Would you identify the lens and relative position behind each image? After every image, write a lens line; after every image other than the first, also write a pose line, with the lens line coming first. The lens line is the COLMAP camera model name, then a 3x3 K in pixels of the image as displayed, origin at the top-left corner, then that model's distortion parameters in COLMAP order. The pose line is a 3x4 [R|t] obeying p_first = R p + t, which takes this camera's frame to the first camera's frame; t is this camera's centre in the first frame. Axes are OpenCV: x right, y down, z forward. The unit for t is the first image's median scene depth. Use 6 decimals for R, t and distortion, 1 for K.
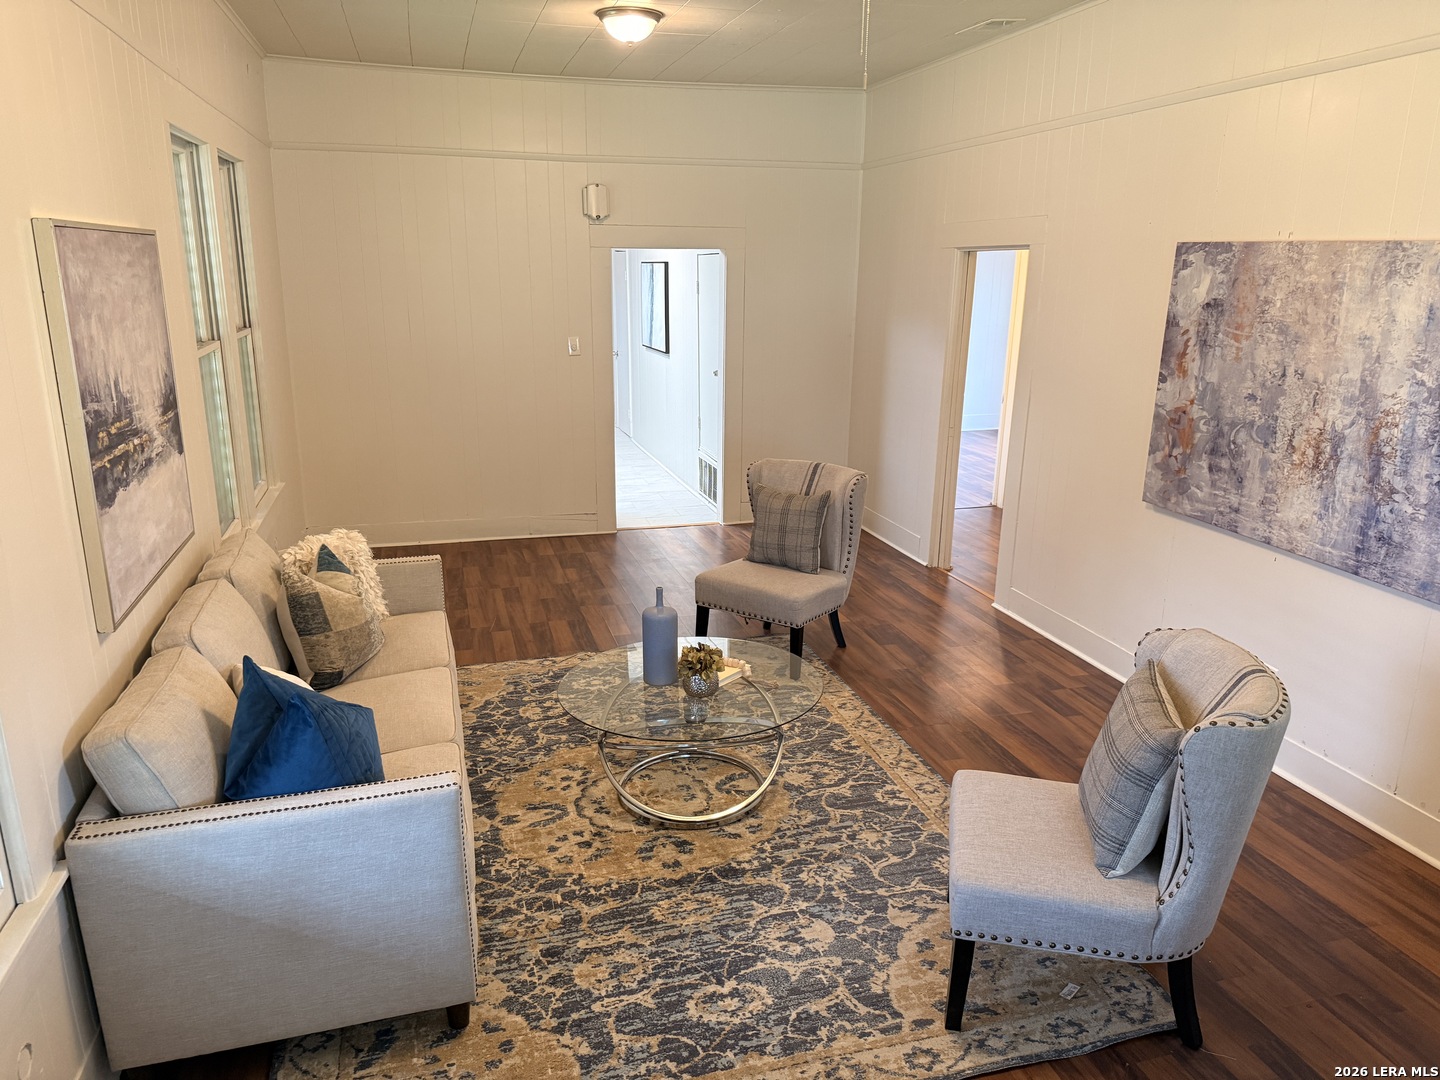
lens RADIAL K [[1007.9, 0, 720.0], [0, 1007.9, 540.0], [0, 0, 1]] dist [0.102603, -0.172528]
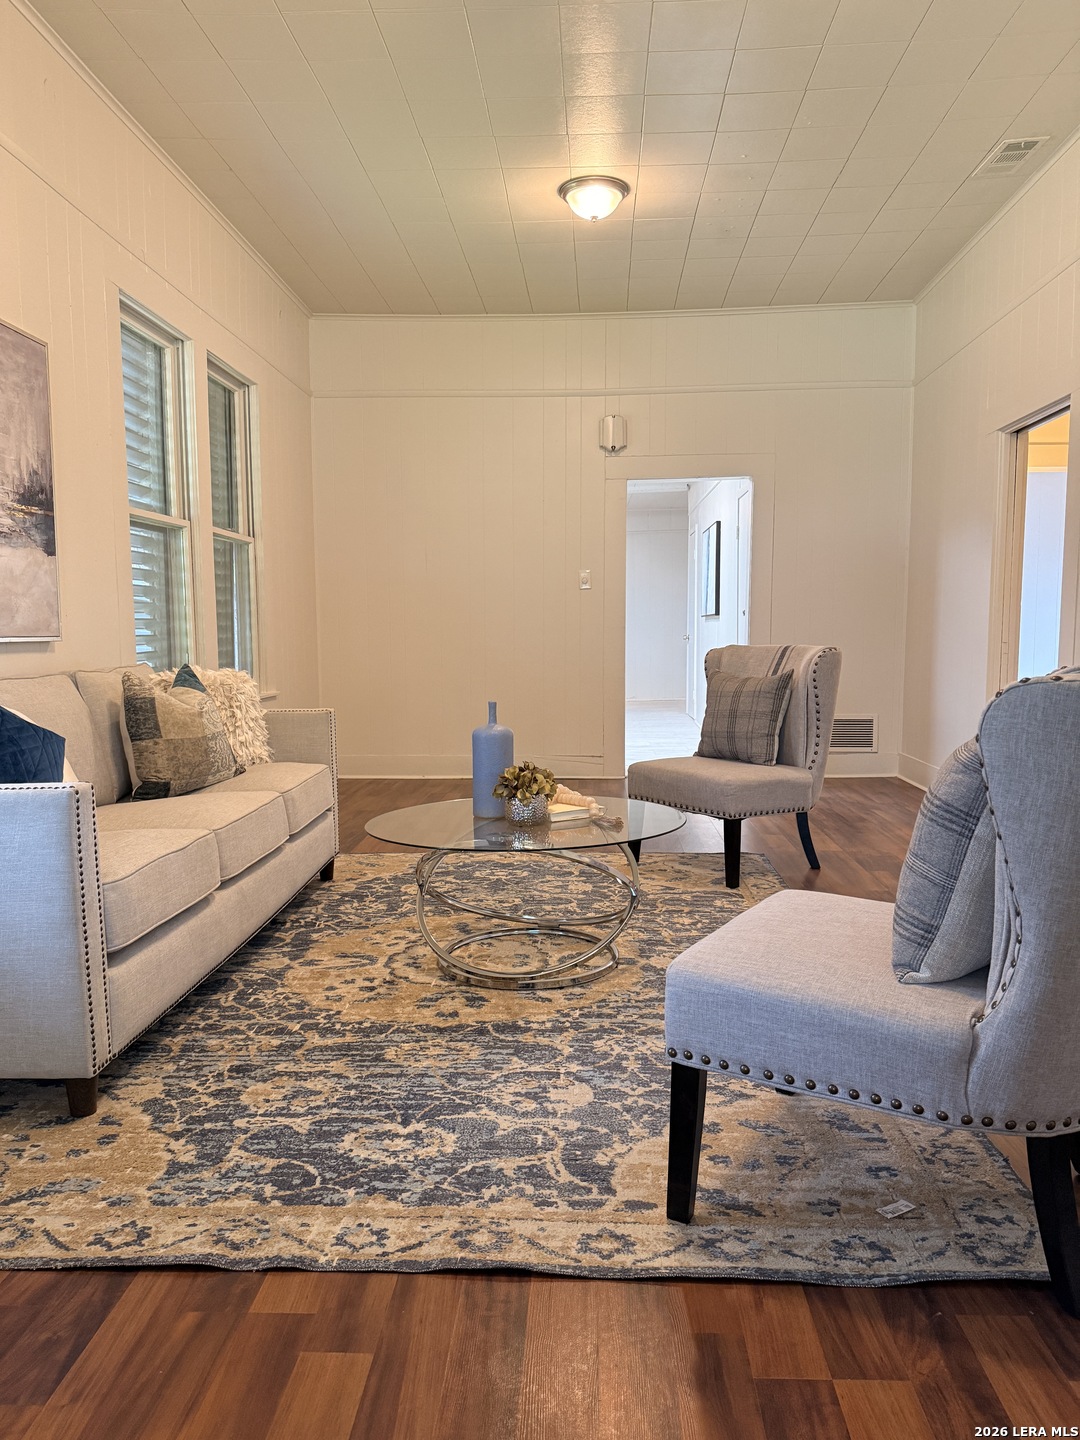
lens RADIAL K [[1008.8, 0, 540.0], [0, 1008.8, 720.0], [0, 0, 1]] dist [0.108738, -0.170497]
pose [[0.945937, 0.012362, -0.324114, 0.273773], [-0.068847, 0.984156, -0.163395, 0.214674], [0.316958, 0.176876, 0.931801, 0.235736]]
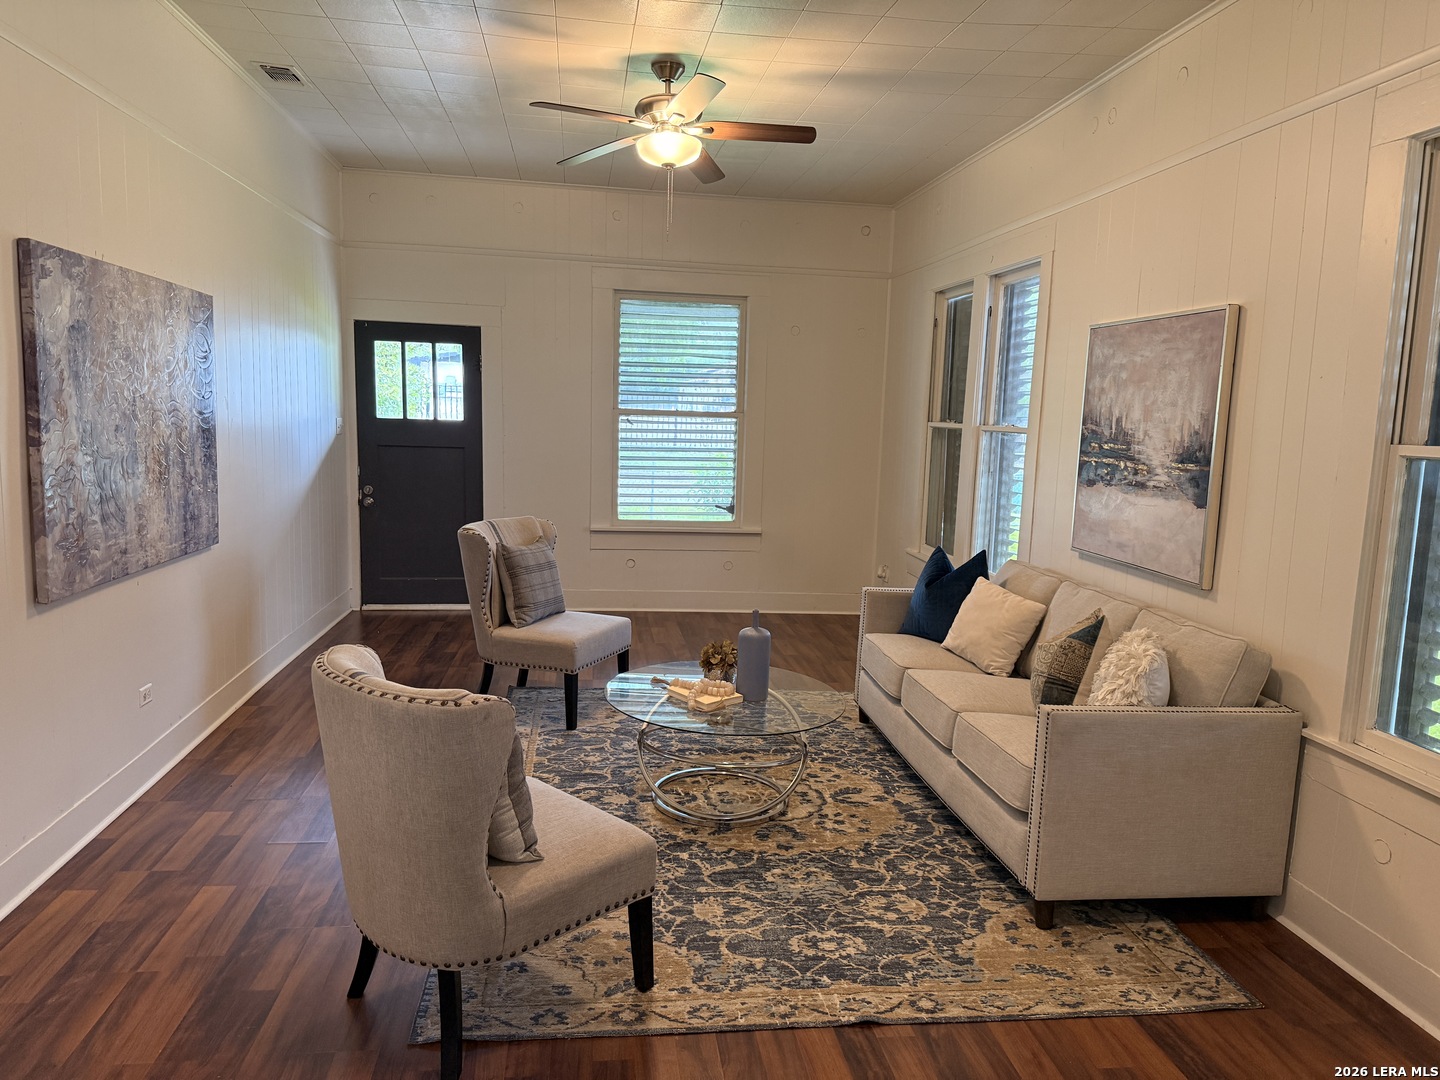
lens RADIAL K [[992.0, 0, 712.2], [0, 992.0, 538.8], [0, 0, 1]] dist [0.093903, -0.132432]
pose [[-0.986554, -0.063319, 0.150670, -0.183024], [-0.000539, 0.923157, 0.384422, -0.470458], [-0.163433, 0.379172, -0.910779, 2.101640]]
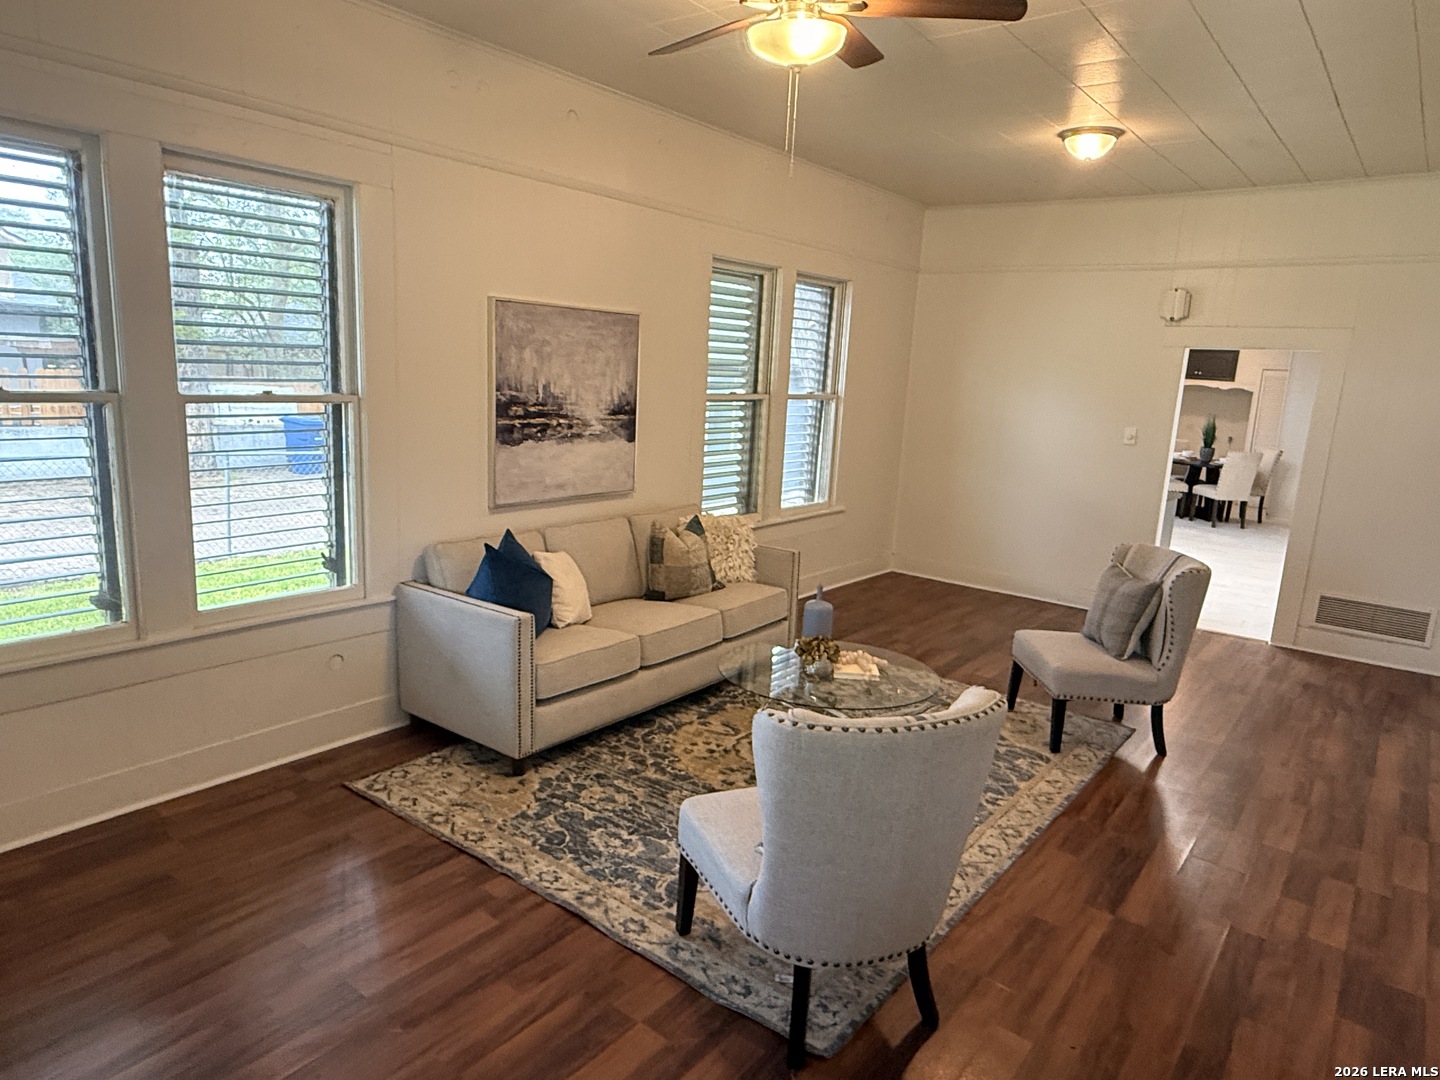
lens RADIAL K [[896.2, 0, 722.4], [0, 896.2, 541.6], [0, 0, 1]] dist [0.000369, -0.001151]
pose [[0.586168, 0.175975, -0.790848, 0.780355], [-0.253983, 0.966835, 0.026885, -0.003269], [0.769350, 0.185102, 0.611422, 0.243527]]
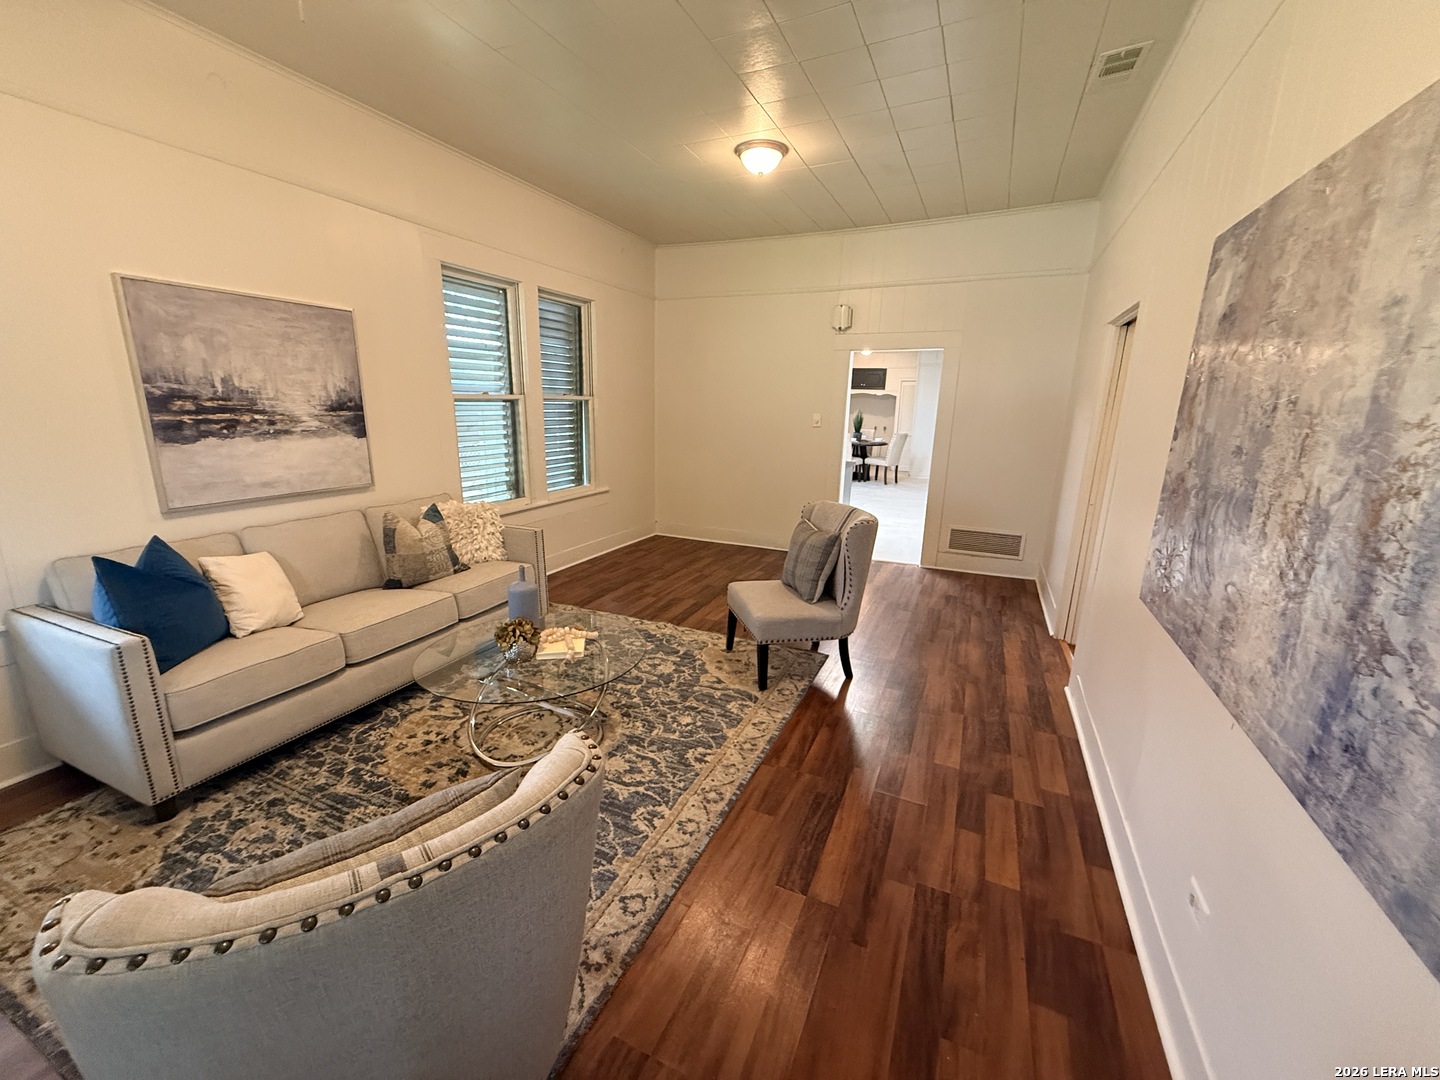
lens RADIAL K [[574.3, 0, 717.5], [0, 574.3, 538.5], [0, 0, 1]] dist [0.005818, -0.005705]
pose [[0.760066, 0.154284, -0.631265, 0.599050], [-0.180704, 0.983275, 0.022743, -0.048144], [0.624216, 0.096786, 0.775234, 0.645470]]
